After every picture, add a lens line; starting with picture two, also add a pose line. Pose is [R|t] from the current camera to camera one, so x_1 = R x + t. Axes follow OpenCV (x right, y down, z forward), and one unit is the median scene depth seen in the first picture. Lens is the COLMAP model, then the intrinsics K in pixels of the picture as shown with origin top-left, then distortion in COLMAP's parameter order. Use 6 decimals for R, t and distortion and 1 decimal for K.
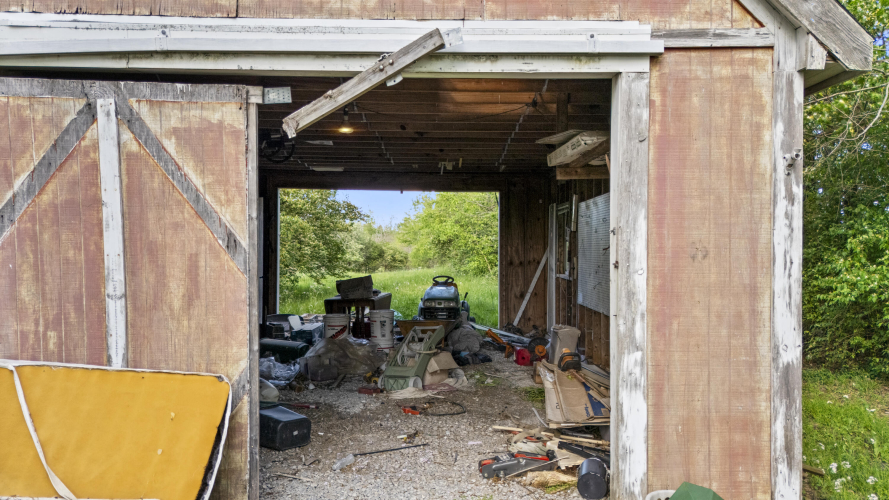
lens RADIAL K [[693.4, 0, 460.0], [0, 693.4, 248.1], [0, 0, 1]] dist [0.044166, -0.006661]
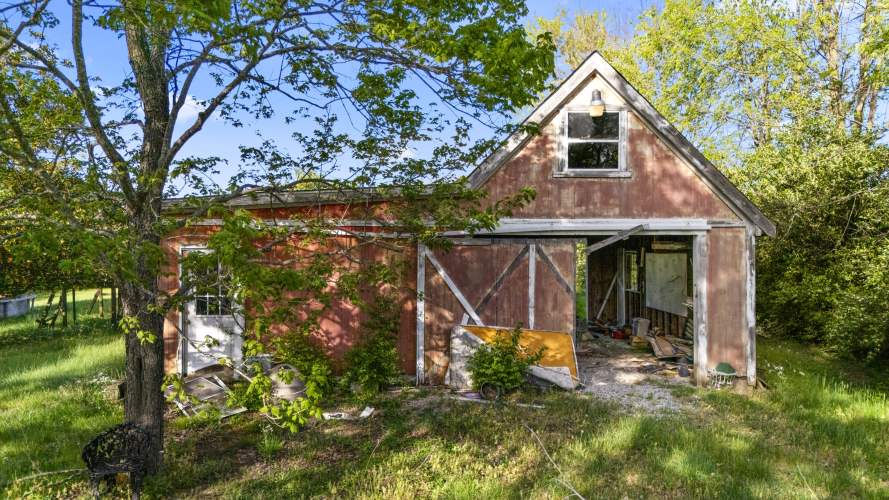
lens RADIAL K [[693.4, 0, 460.0], [0, 693.4, 248.1], [0, 0, 1]] dist [0.044166, -0.006661]
pose [[0.999799, -0.008791, 0.017994, -0.886299], [0.008786, 0.999961, 0.000318, -0.200306], [-0.017996, -0.000160, 0.999838, -2.098956]]
